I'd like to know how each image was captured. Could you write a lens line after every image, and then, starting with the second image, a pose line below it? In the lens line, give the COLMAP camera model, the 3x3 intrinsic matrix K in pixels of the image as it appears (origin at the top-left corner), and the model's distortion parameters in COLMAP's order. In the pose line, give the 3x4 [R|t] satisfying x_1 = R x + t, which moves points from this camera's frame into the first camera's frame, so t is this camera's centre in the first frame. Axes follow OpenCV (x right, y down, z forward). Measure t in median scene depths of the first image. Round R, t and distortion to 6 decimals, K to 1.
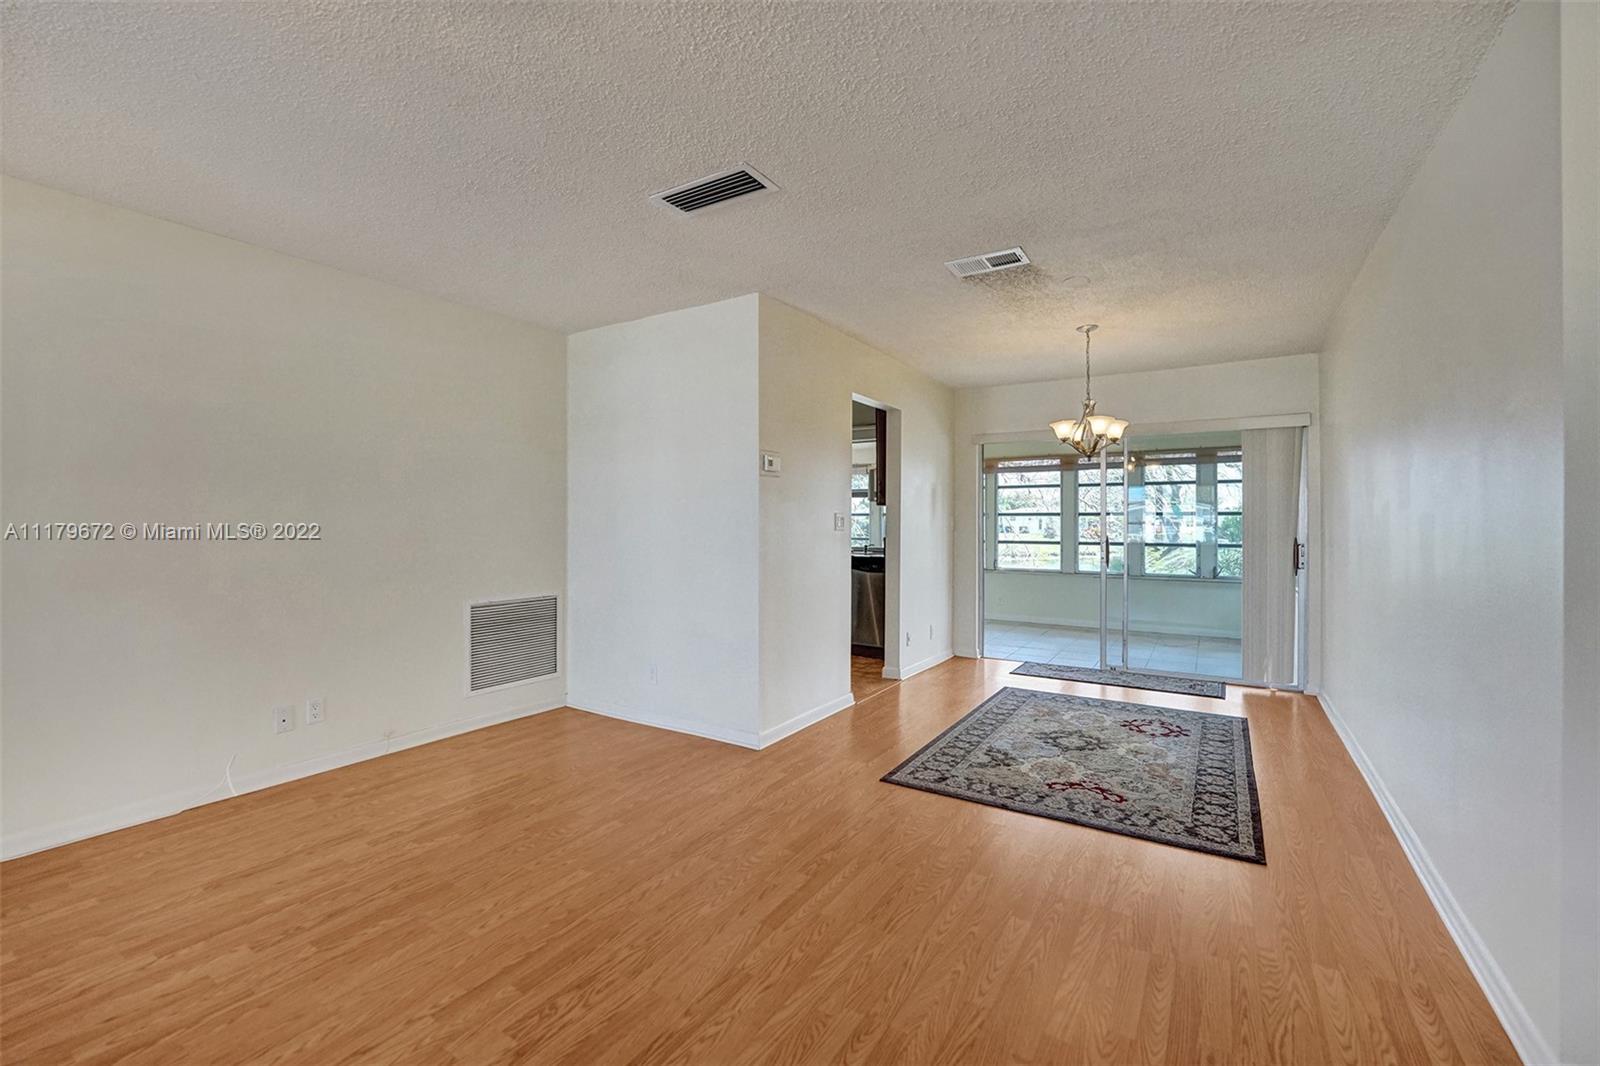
lens RADIAL K [[655.9, 0, 804.9], [0, 655.9, 531.5], [0, 0, 1]] dist [-0.020560, 0.000076]
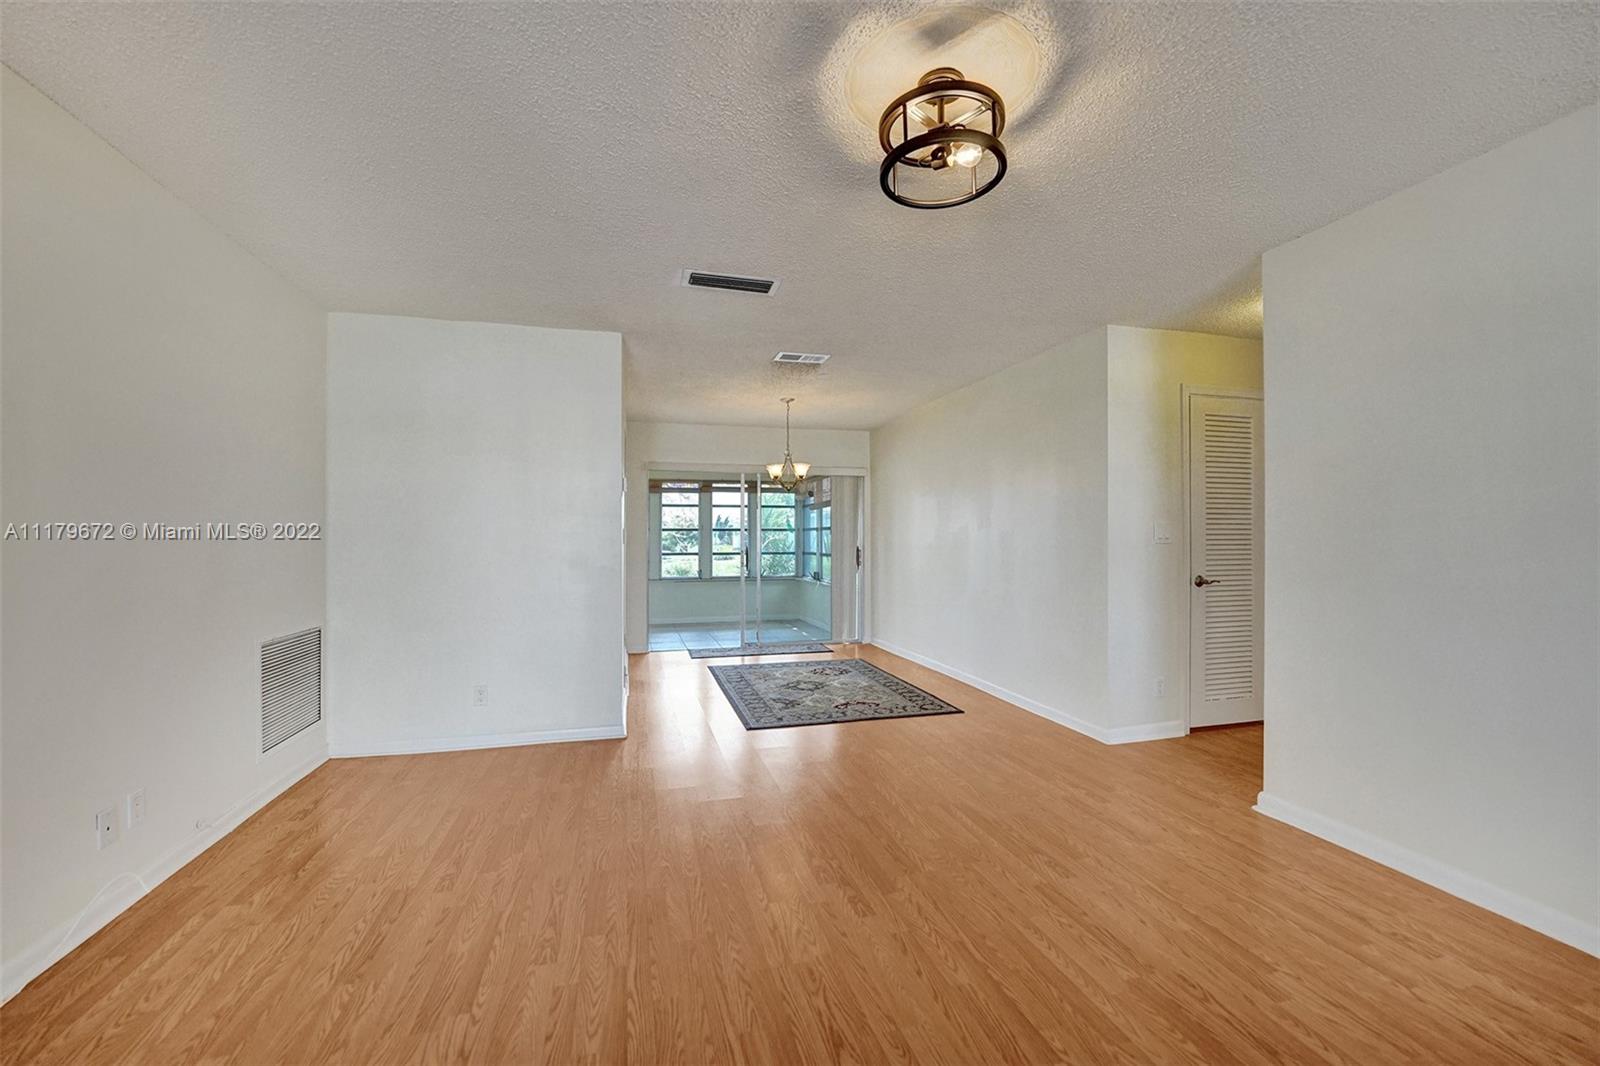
lens RADIAL K [[655.9, 0, 804.9], [0, 655.9, 531.5], [0, 0, 1]] dist [-0.020560, 0.000076]
pose [[0.684183, 0.001997, 0.729307, -0.633300], [0.013381, 0.999794, -0.015290, 0.001885], [-0.729187, 0.020220, 0.684015, 0.002395]]
